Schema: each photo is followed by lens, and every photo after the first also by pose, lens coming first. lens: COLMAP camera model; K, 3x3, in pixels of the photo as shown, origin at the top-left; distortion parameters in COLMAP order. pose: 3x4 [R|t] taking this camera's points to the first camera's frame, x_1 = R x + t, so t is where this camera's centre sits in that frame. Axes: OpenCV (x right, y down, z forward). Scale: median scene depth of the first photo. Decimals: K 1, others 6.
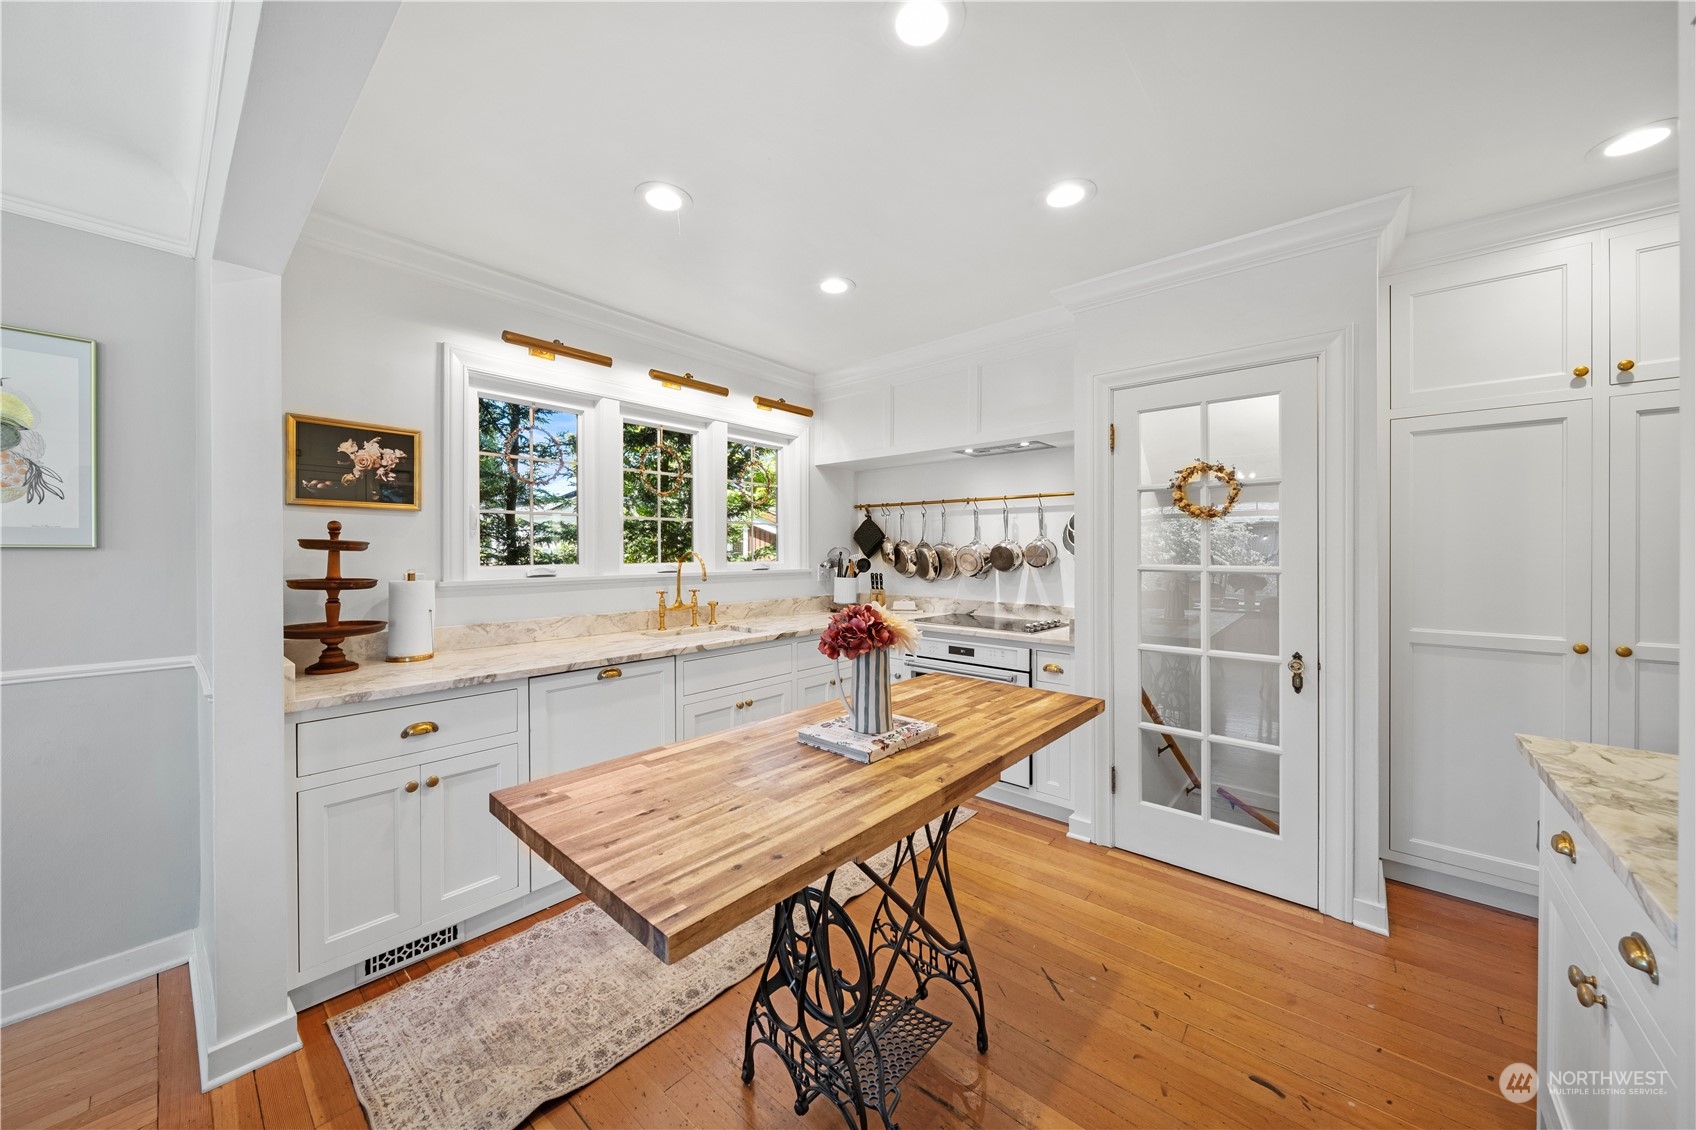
lens RADIAL K [[593.2, 0, 834.1], [0, 593.2, 556.8], [0, 0, 1]] dist [-0.000879, -0.001510]
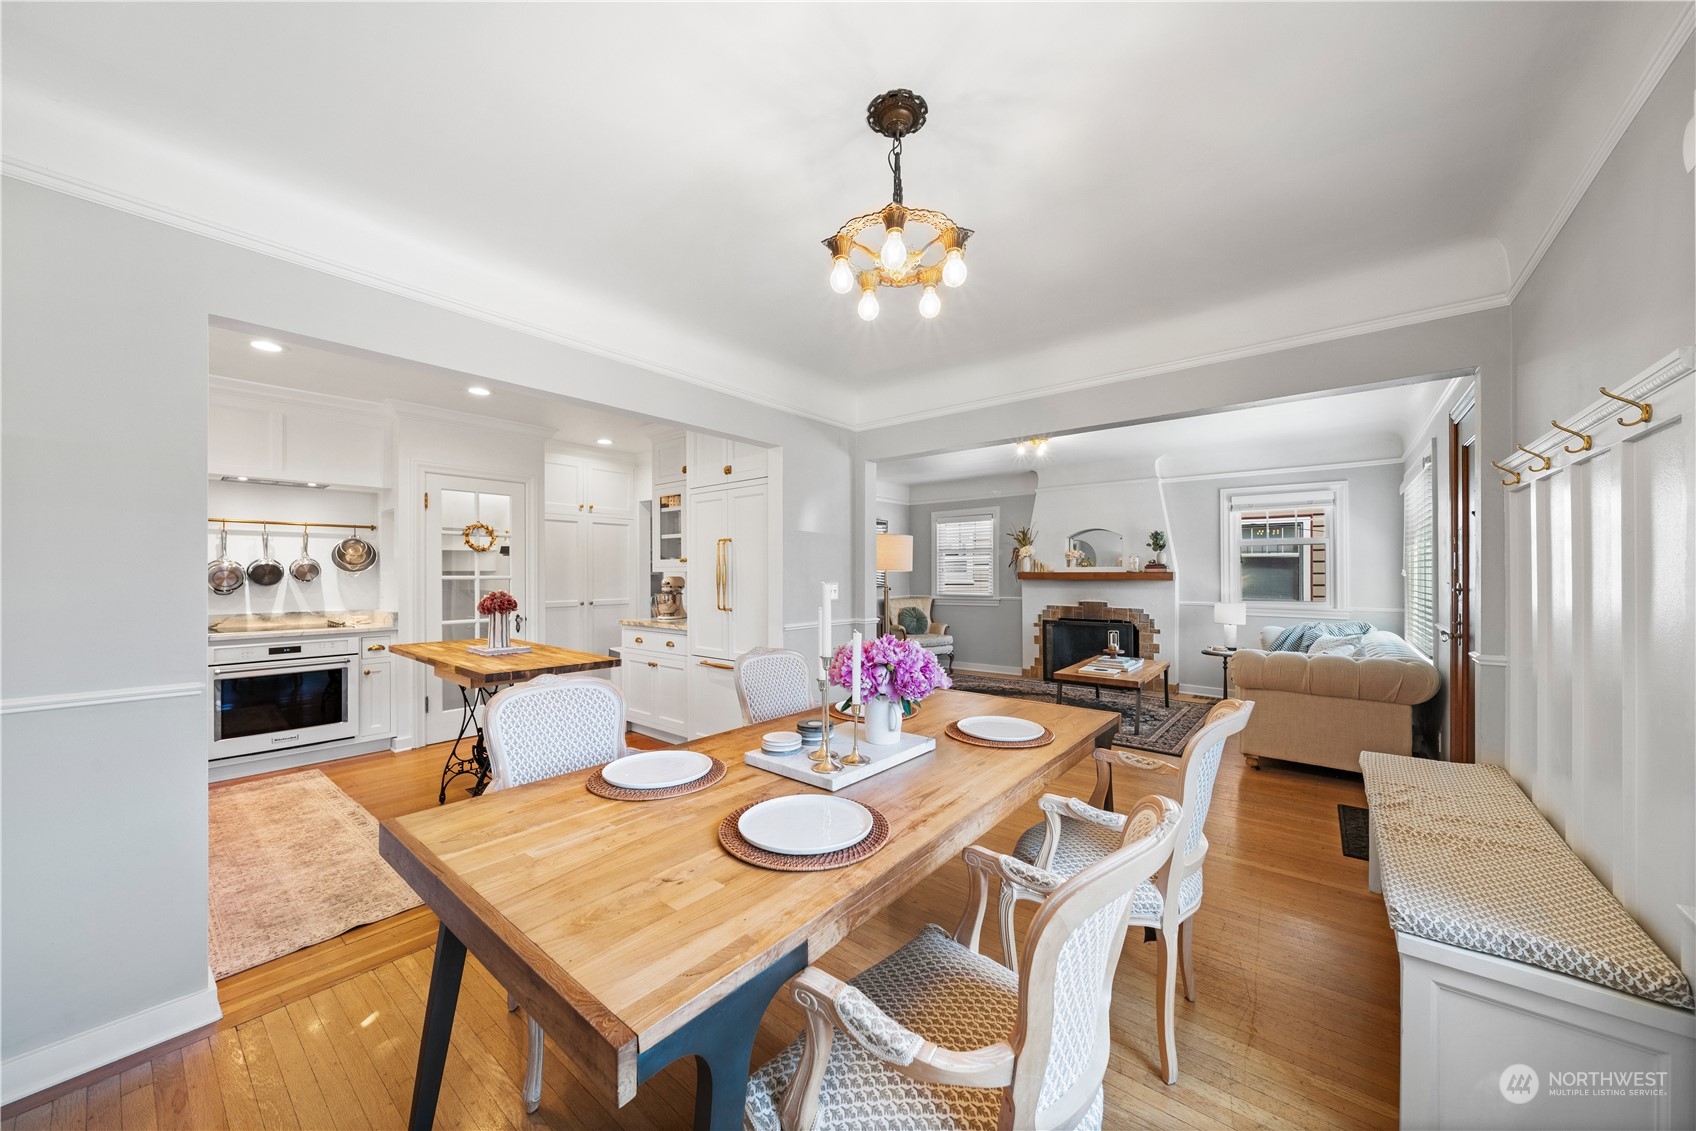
lens RADIAL K [[593.2, 0, 842.9], [0, 593.2, 571.5], [0, 0, 1]] dist [-0.000879, -0.001510]
pose [[-0.036088, -0.000751, 0.999348, -1.274068], [0.009463, 0.999955, 0.001094, 0.009041], [-0.999304, 0.009496, -0.036080, -0.119111]]
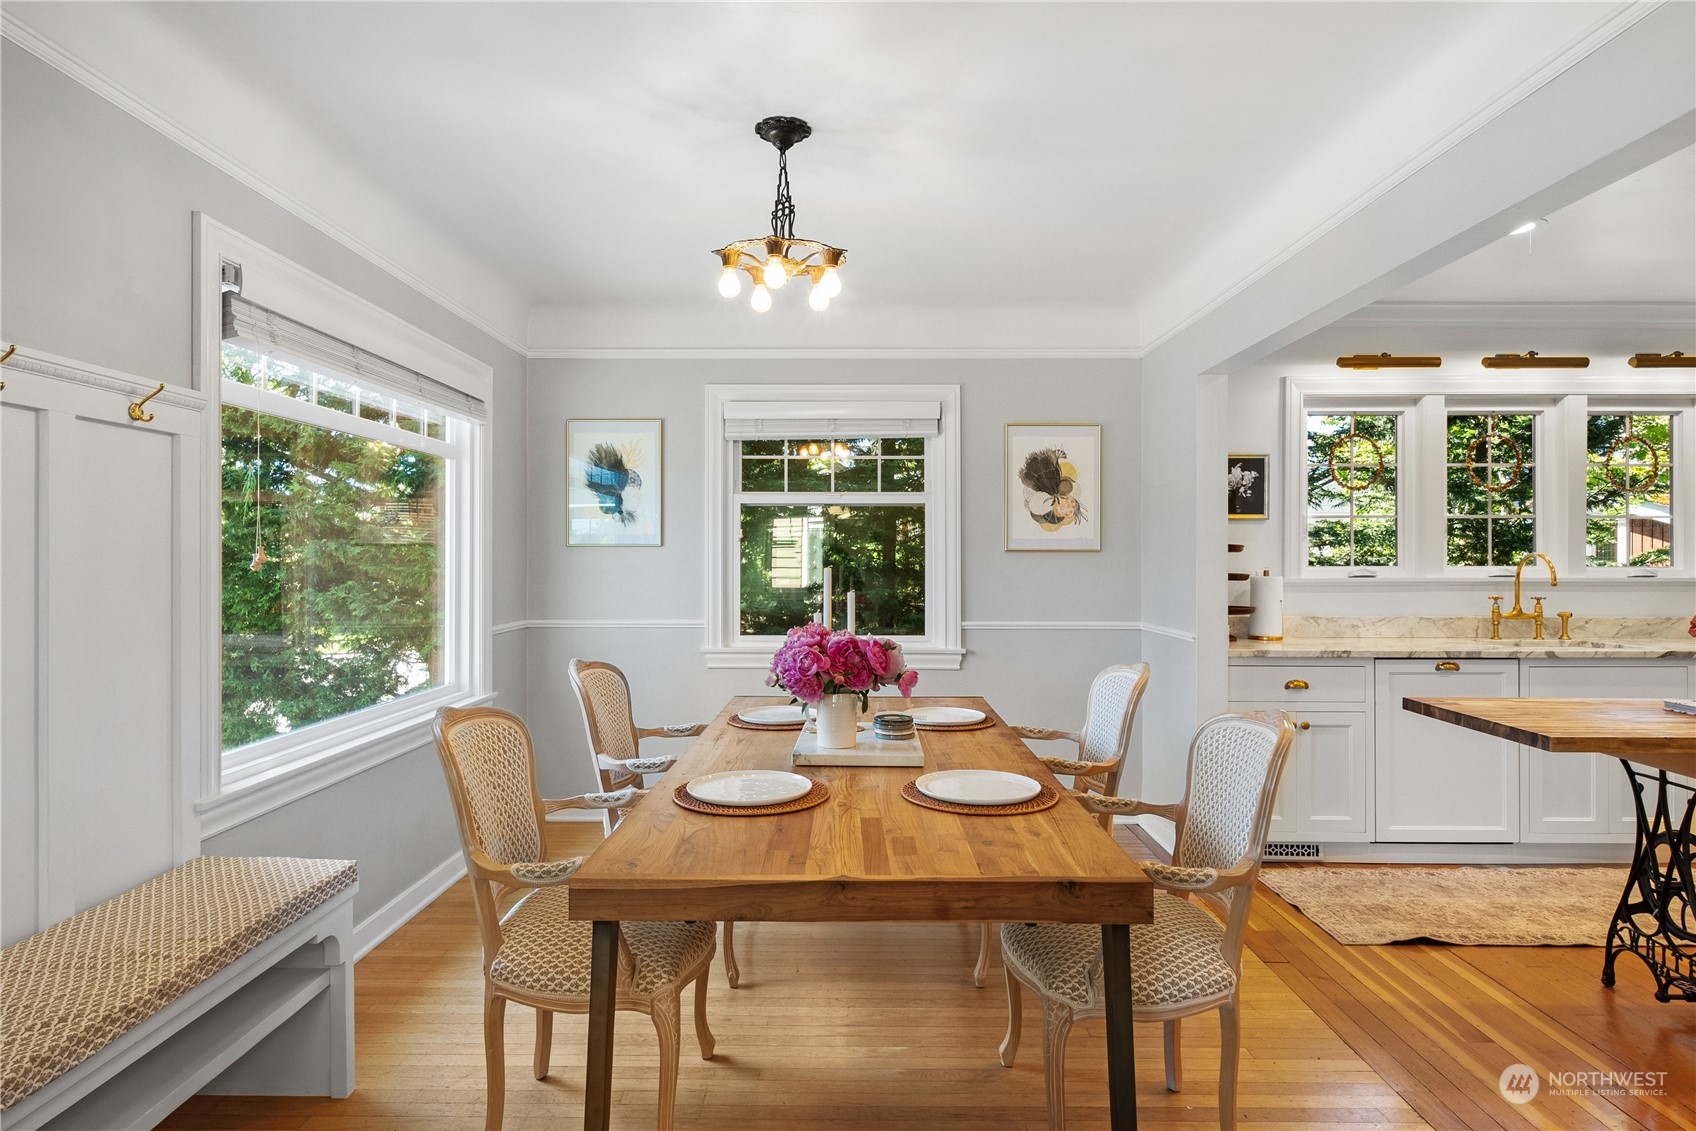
lens RADIAL K [[913.7, 0, 854.6], [0, 913.7, 561.6], [0, 0, 1]] dist [0.004834, -0.003293]
pose [[0.659406, 0.000928, -0.751786, 0.140152], [-0.007526, 0.999957, -0.005368, 0.022937], [0.751749, 0.009198, 0.659385, -0.803372]]
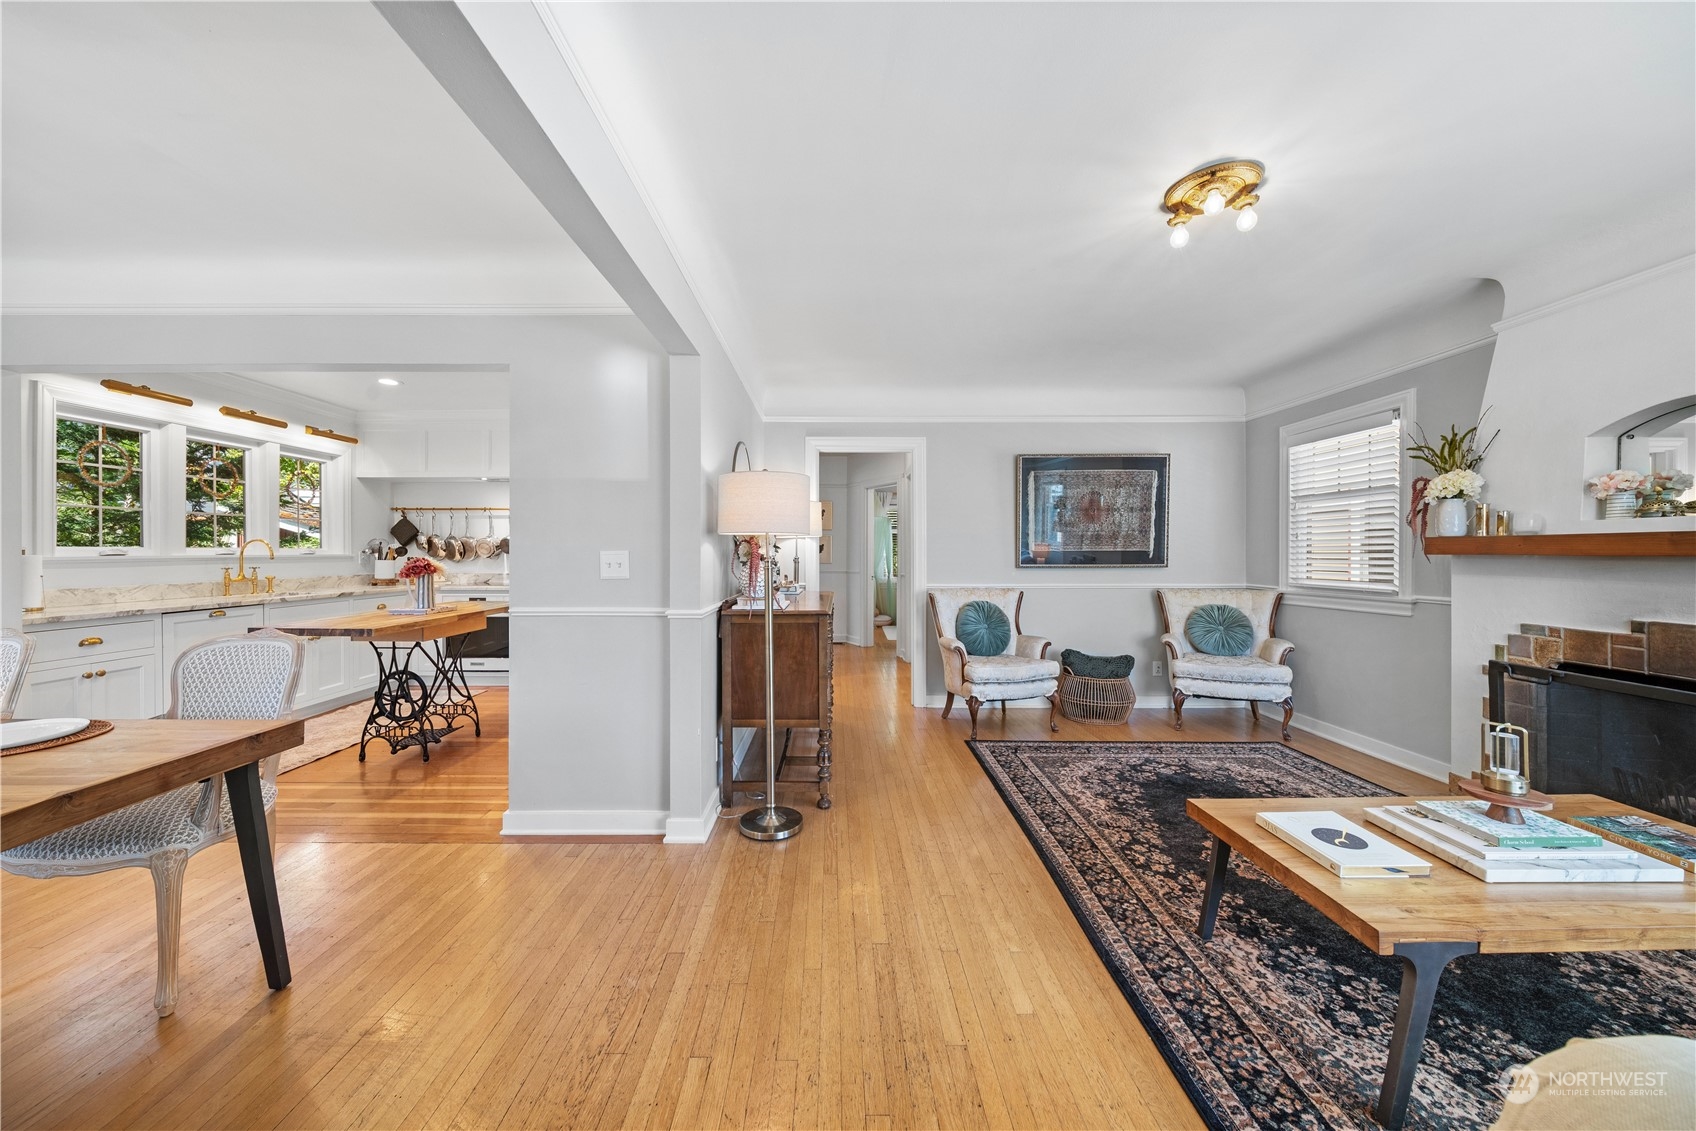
lens RADIAL K [[593.2, 0, 830.2], [0, 593.2, 552.0], [0, 0, 1]] dist [-0.000879, -0.001510]
pose [[0.755780, -0.002715, 0.654820, -0.160126], [0.007731, 0.999959, -0.004776, 0.047728], [-0.654780, 0.008672, 0.755770, -1.140398]]
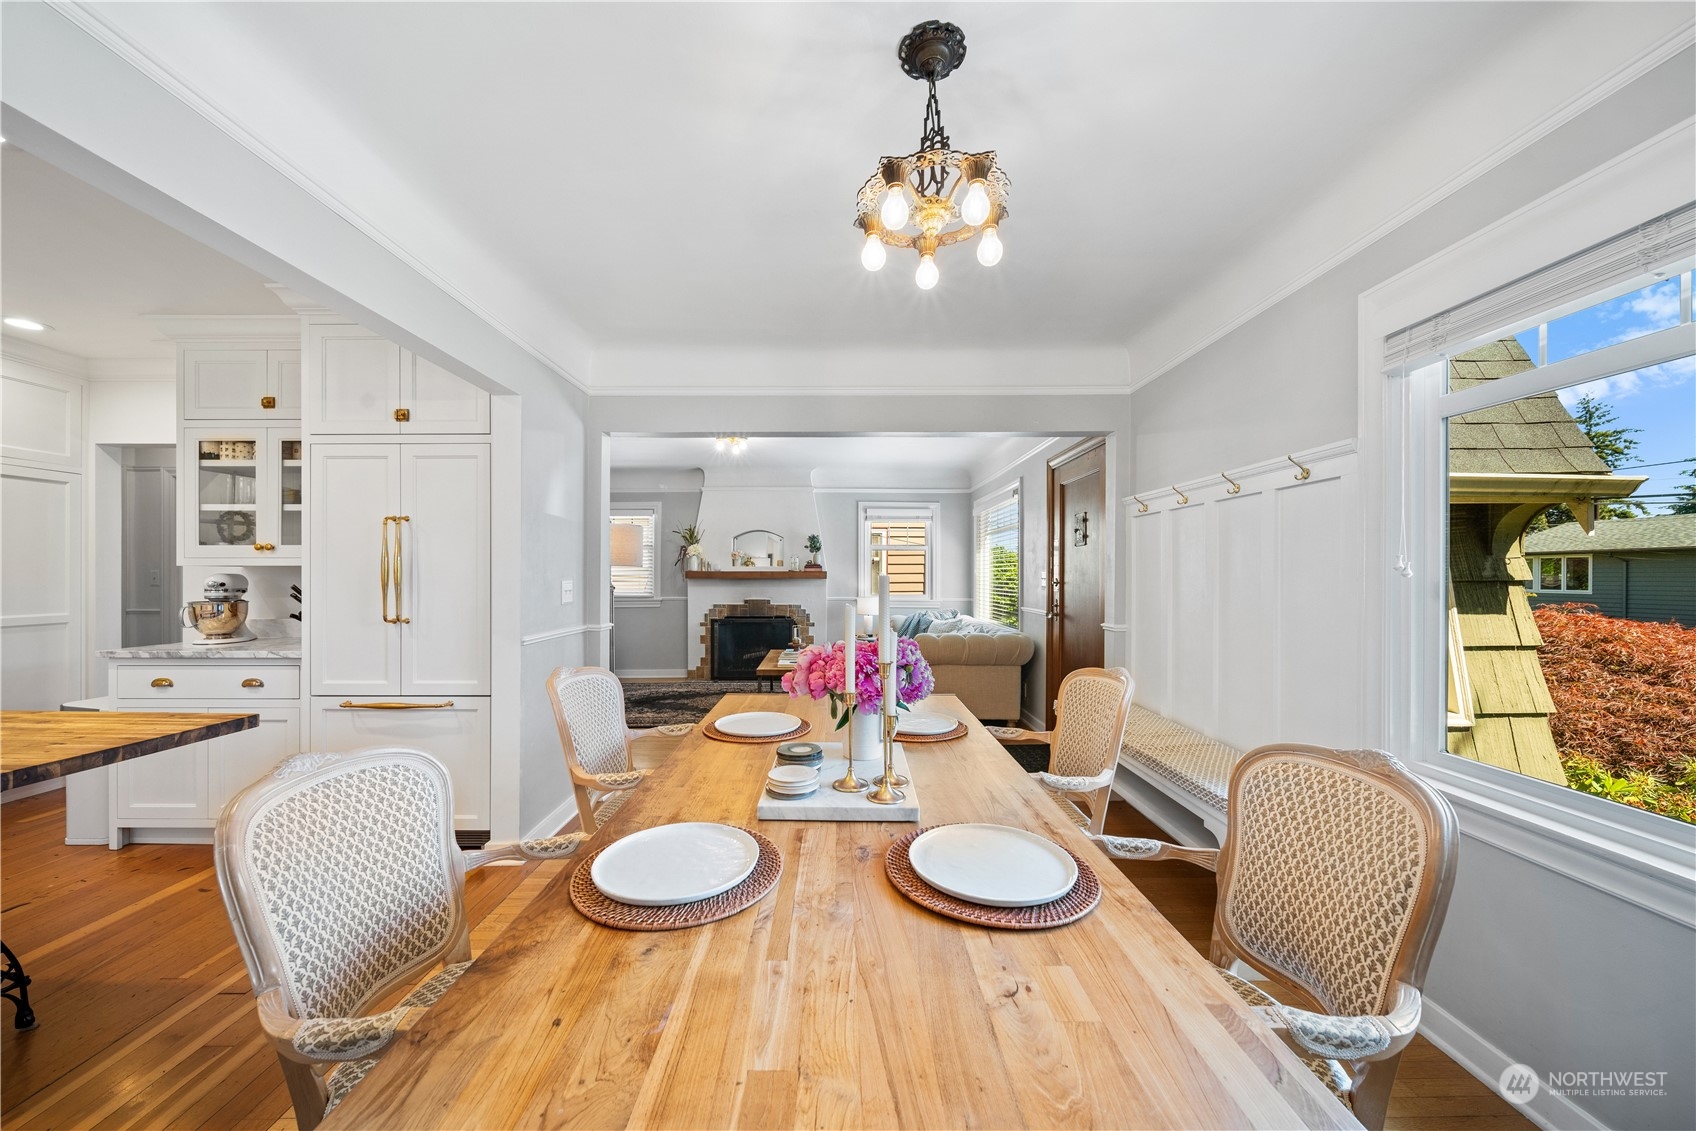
lens RADIAL K [[593.2, 0, 837.9], [0, 593.2, 574.9], [0, 0, 1]] dist [-0.000879, -0.001510]
pose [[-0.662736, -0.004283, 0.748841, -1.019575], [0.003313, 0.999957, 0.008651, 0.018838], [-0.748846, 0.008214, -0.662693, 0.233049]]
